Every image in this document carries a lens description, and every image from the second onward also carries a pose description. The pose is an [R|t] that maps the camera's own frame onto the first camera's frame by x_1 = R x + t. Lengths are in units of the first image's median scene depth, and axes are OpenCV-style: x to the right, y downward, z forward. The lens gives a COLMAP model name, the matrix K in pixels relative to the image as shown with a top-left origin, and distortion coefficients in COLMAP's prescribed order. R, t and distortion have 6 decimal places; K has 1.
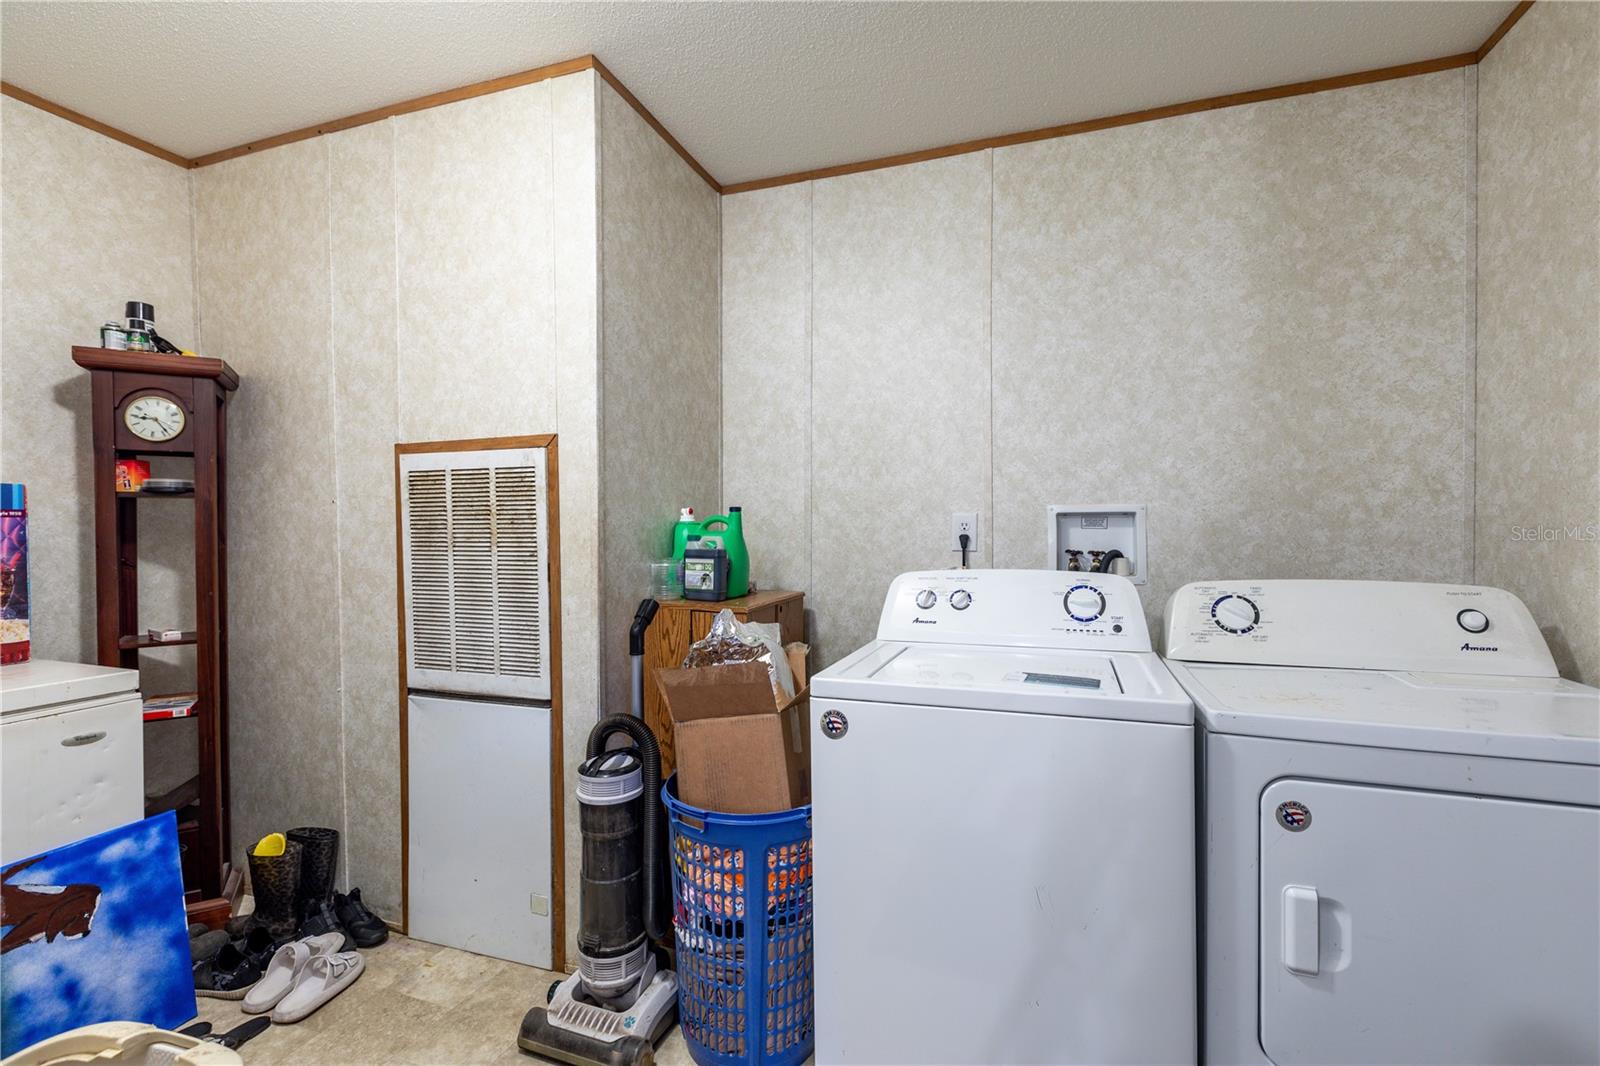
lens RADIAL K [[711.4, 0, 795.3], [0, 711.4, 531.8], [0, 0, 1]] dist [0.000357, 0.000260]
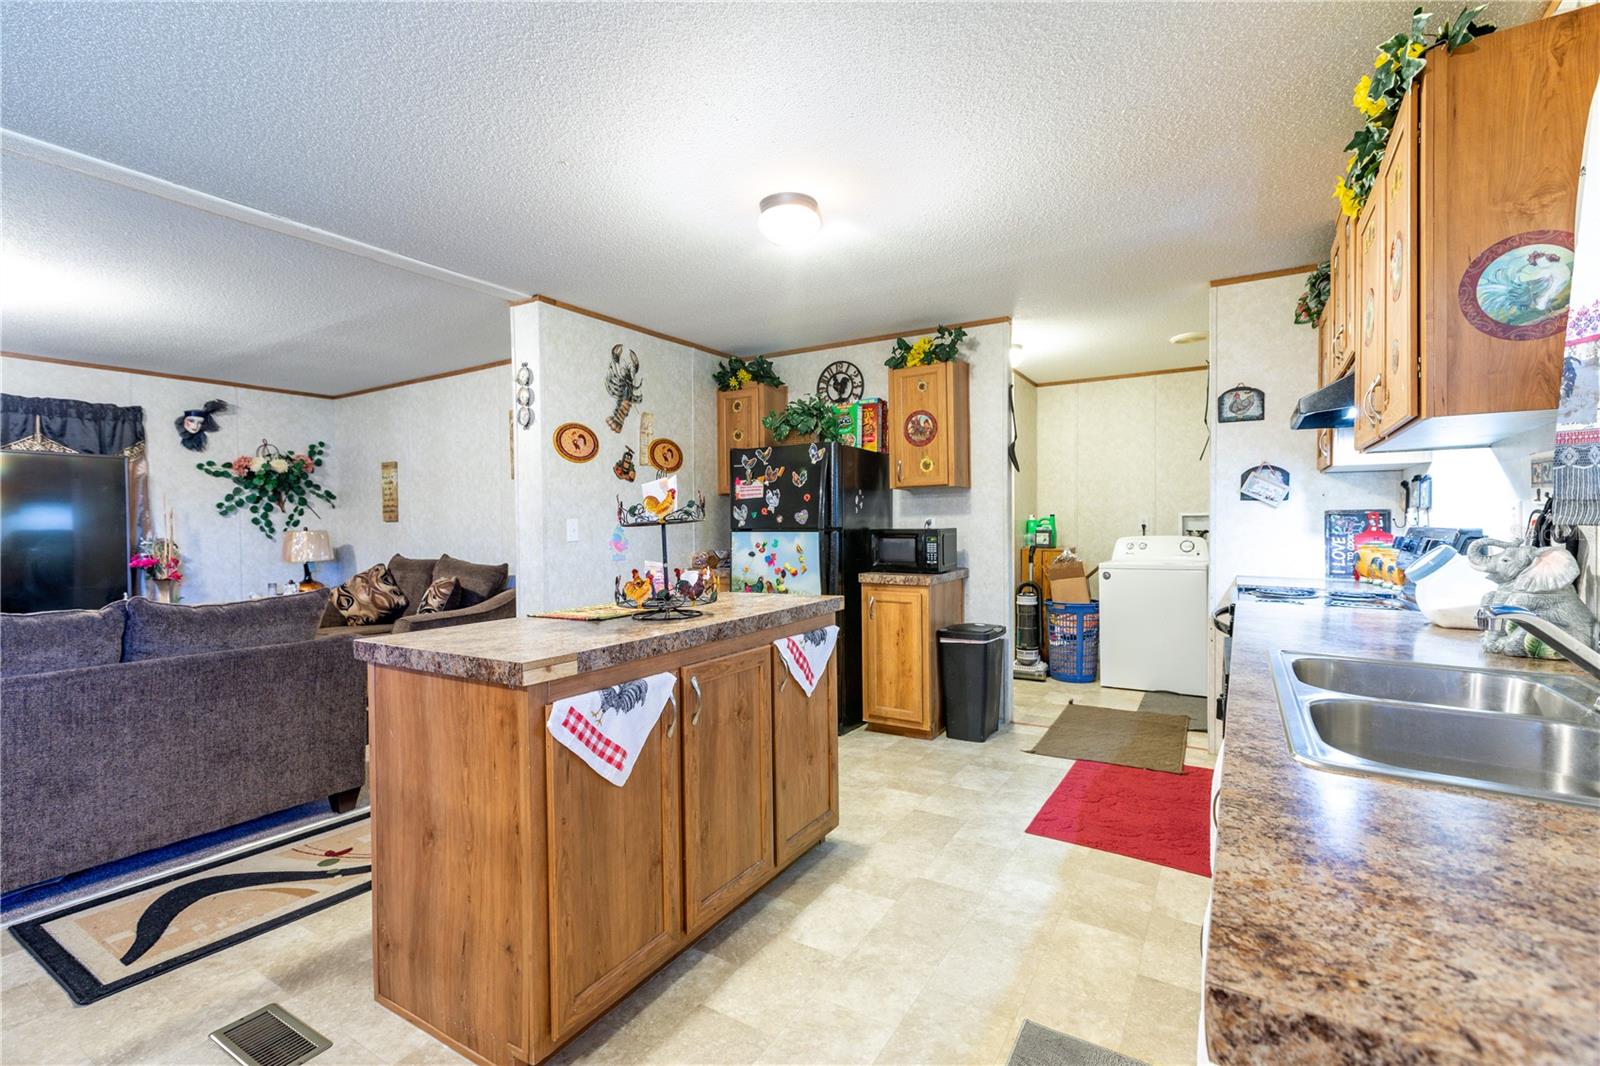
lens RADIAL K [[711.4, 0, 795.3], [0, 711.4, 531.8], [0, 0, 1]] dist [0.000357, 0.000260]
pose [[0.977468, -0.001683, -0.211075, -0.497936], [0.002543, 0.999990, 0.003805, 0.019499], [0.211066, -0.004256, 0.977462, -1.967084]]
